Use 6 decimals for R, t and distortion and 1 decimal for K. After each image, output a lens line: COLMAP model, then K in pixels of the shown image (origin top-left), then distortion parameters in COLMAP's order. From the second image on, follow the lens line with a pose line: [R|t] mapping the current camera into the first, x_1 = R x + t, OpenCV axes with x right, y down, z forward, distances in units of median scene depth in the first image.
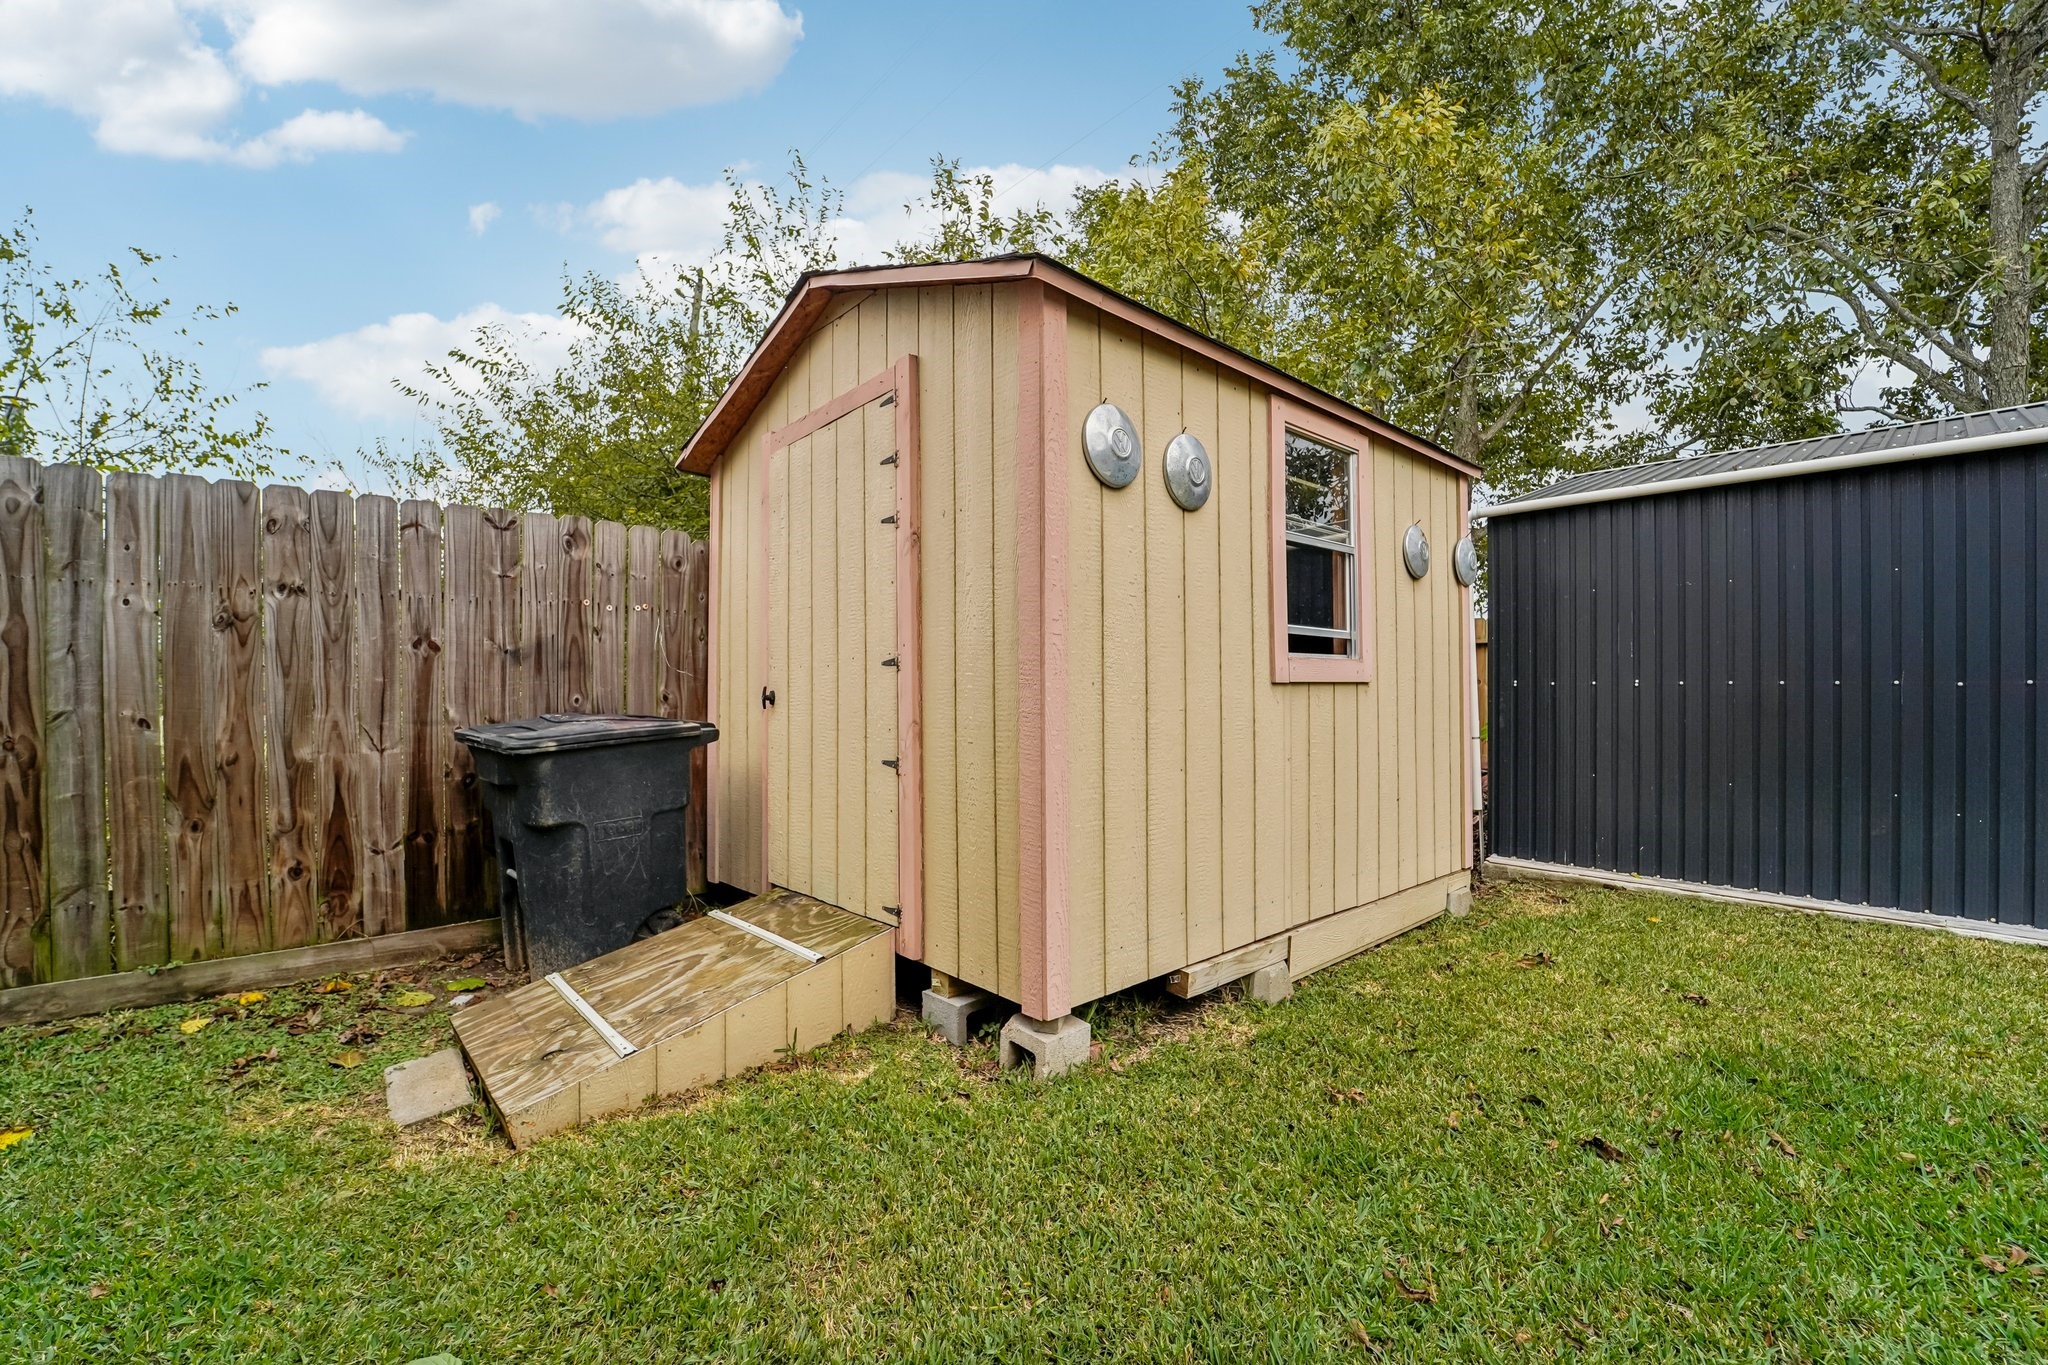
lens RADIAL K [[838.4, 0, 1010.3], [0, 838.4, 689.8], [0, 0, 1]] dist [-0.018331, 0.001542]
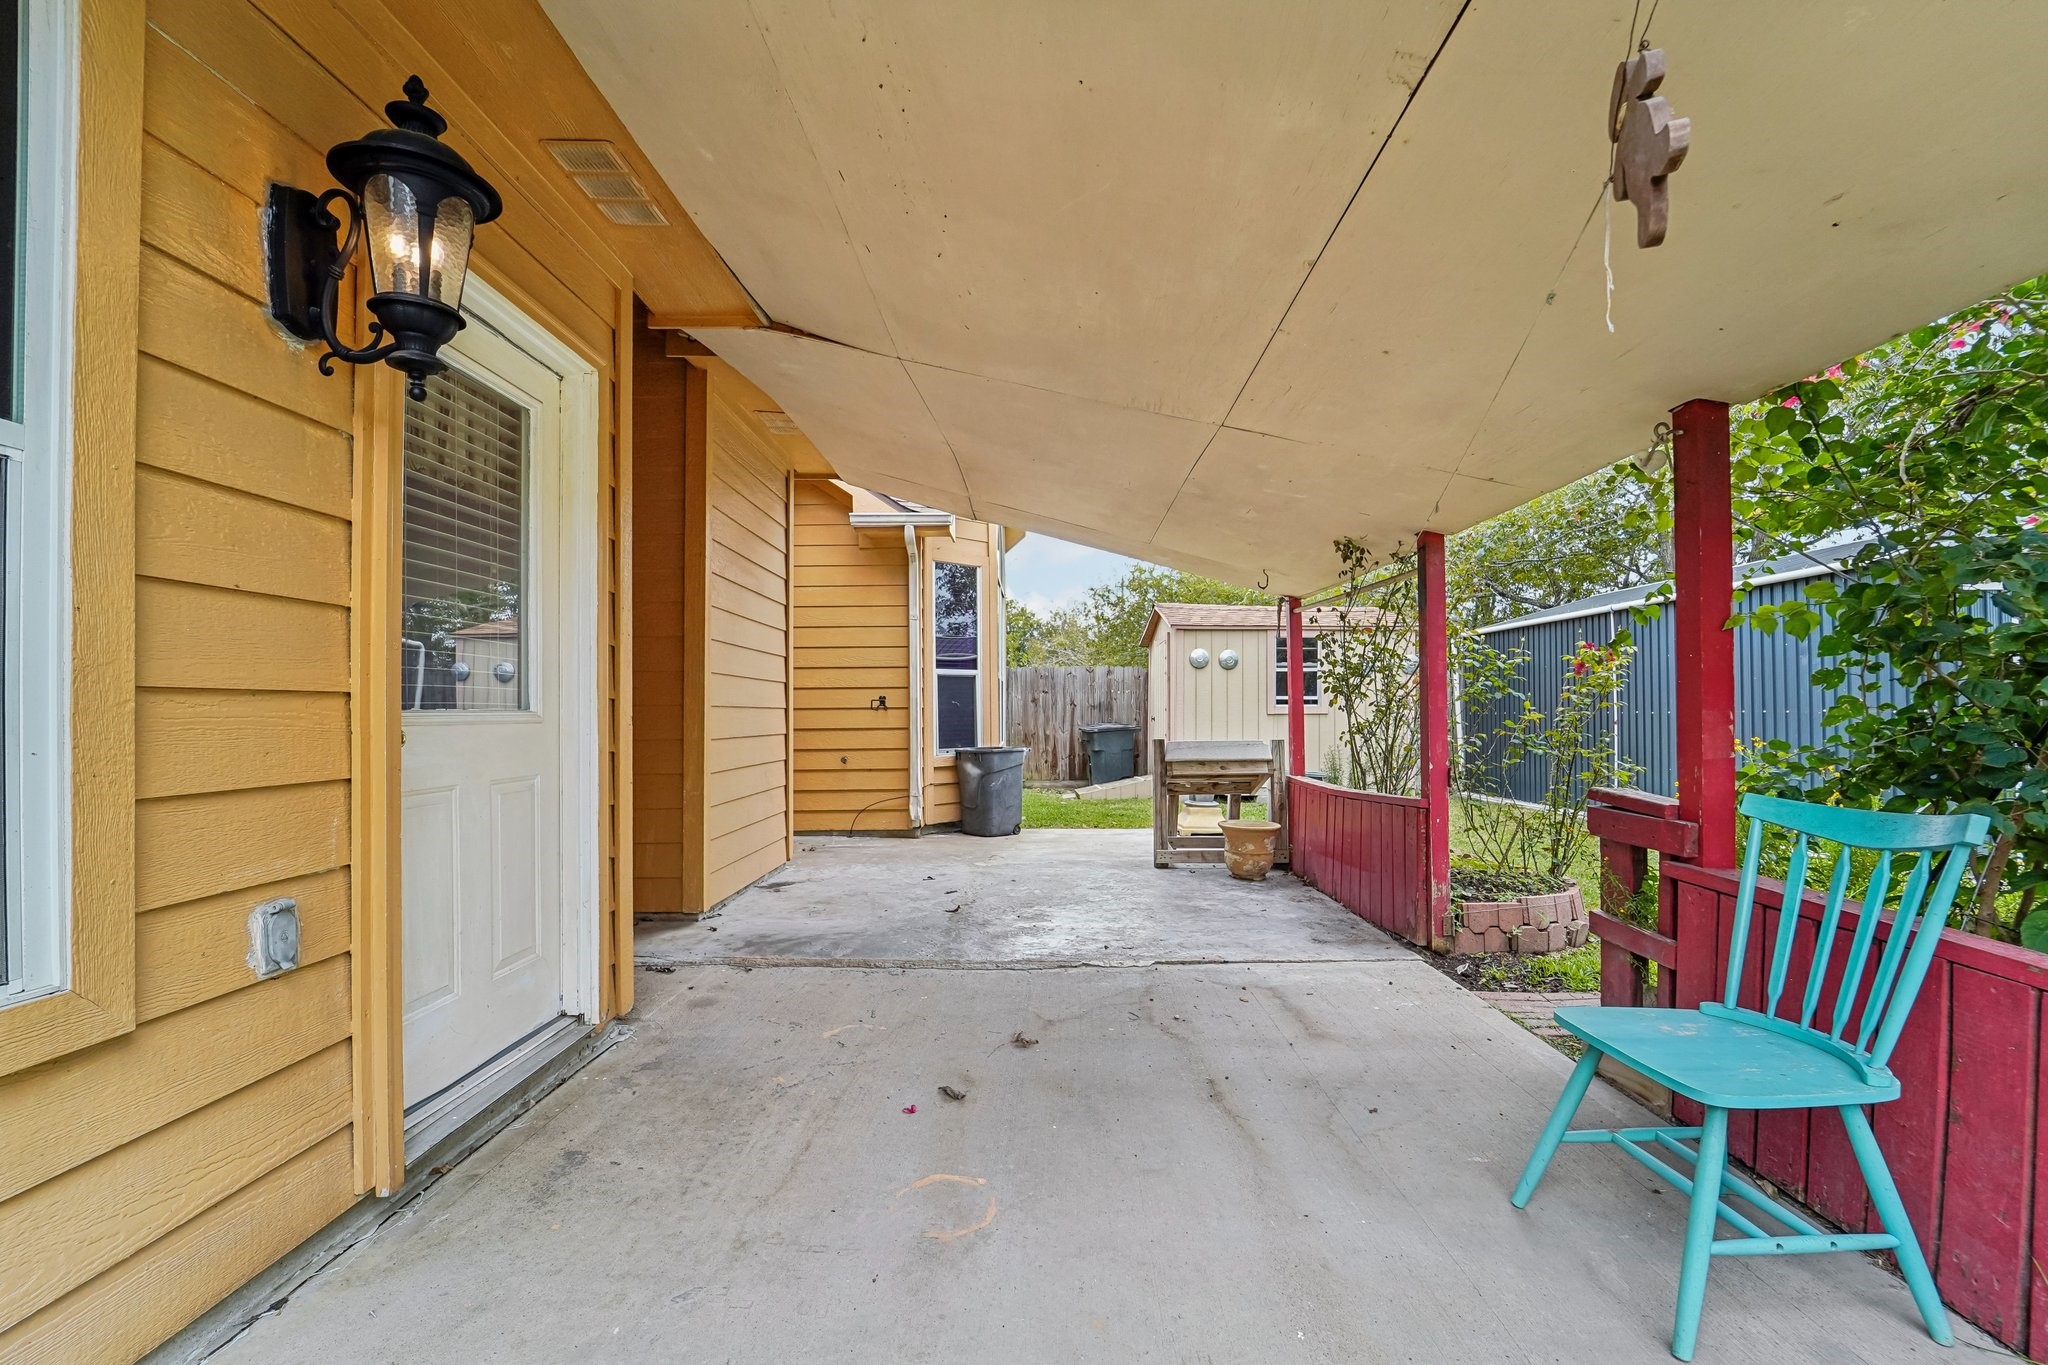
lens RADIAL K [[838.4, 0, 1015.3], [0, 838.4, 712.1], [0, 0, 1]] dist [-0.018331, 0.001542]
pose [[0.755389, -0.006330, -0.655246, 1.670331], [0.000373, 0.999957, -0.009230, 0.014924], [0.655276, 0.006728, 0.755359, -2.145610]]
